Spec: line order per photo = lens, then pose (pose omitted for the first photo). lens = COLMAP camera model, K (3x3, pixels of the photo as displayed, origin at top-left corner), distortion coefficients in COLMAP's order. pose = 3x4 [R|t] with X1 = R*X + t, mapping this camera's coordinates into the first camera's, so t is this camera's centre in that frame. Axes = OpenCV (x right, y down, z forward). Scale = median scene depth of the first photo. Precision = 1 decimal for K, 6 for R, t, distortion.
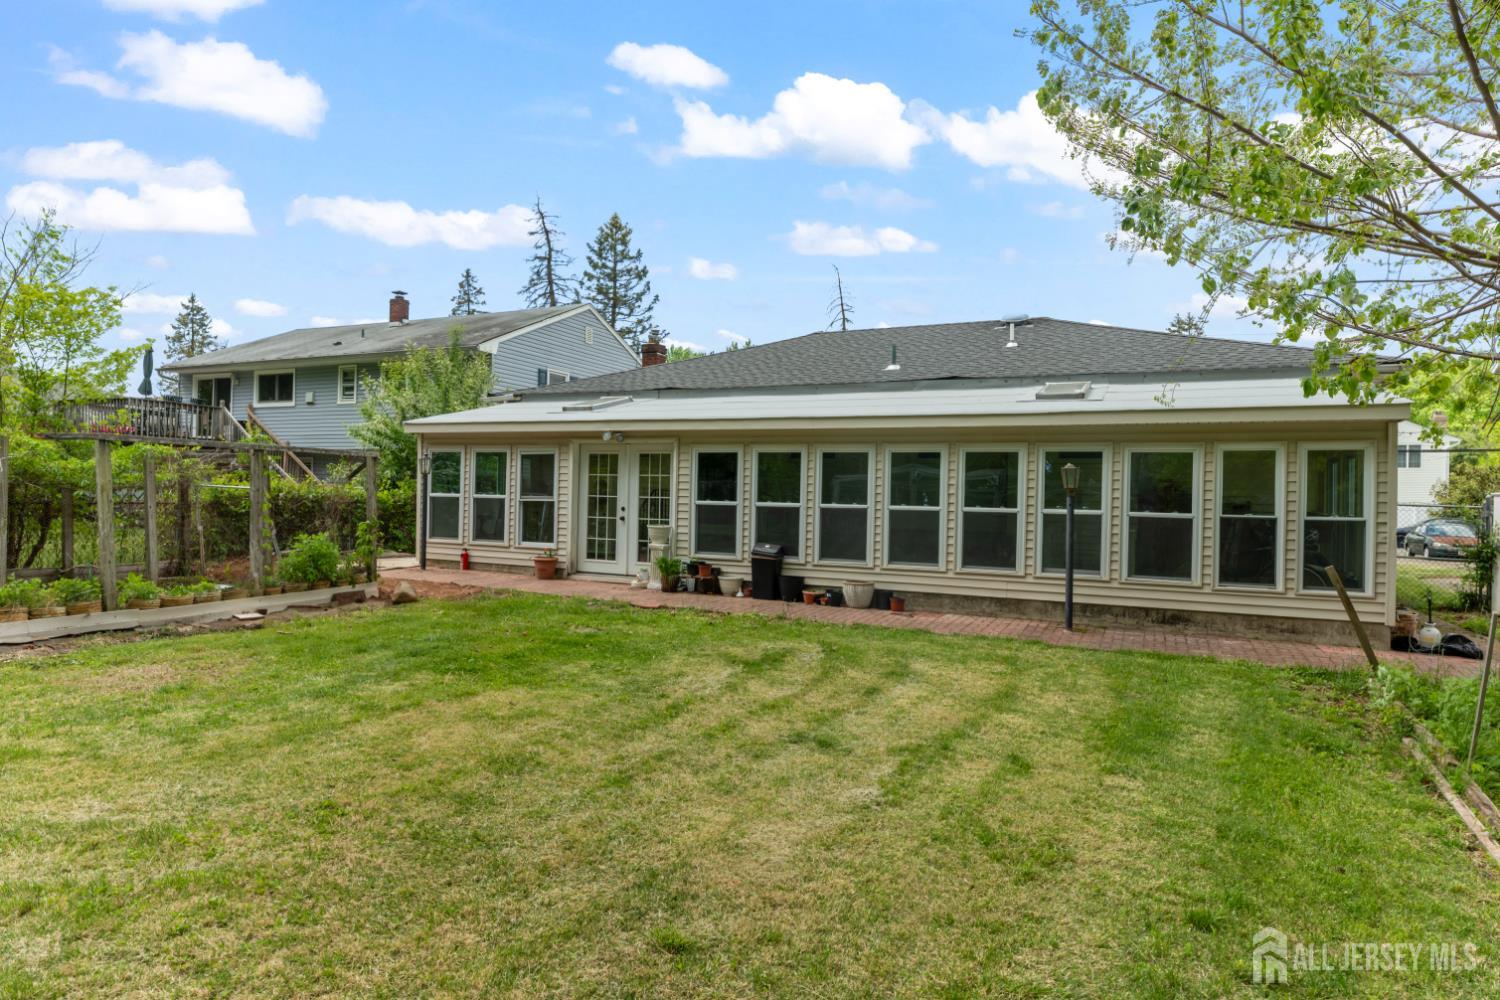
lens RADIAL K [[979.4, 0, 750.0], [0, 979.4, 500.0], [0, 0, 1]] dist [-0.010355, -0.000876]
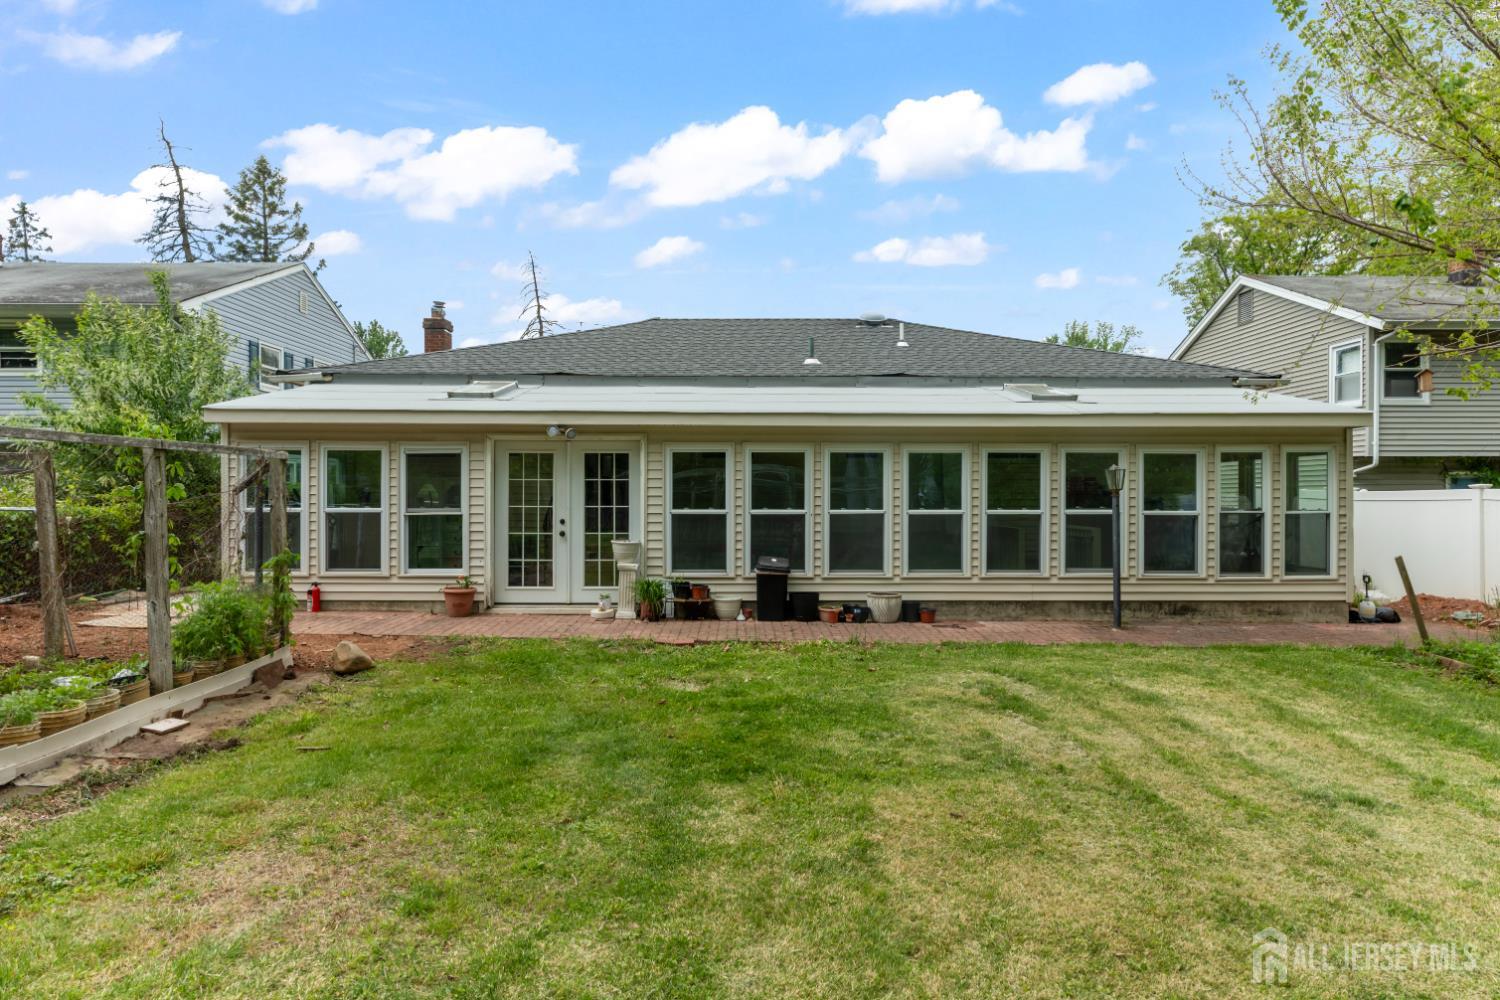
lens RADIAL K [[979.4, 0, 750.0], [0, 979.4, 500.0], [0, 0, 1]] dist [-0.010355, -0.000876]
pose [[0.879366, -0.019676, 0.475739, -0.392740], [0.019574, 0.999795, 0.005171, -0.010368], [-0.475744, 0.004765, 0.879571, 0.230413]]
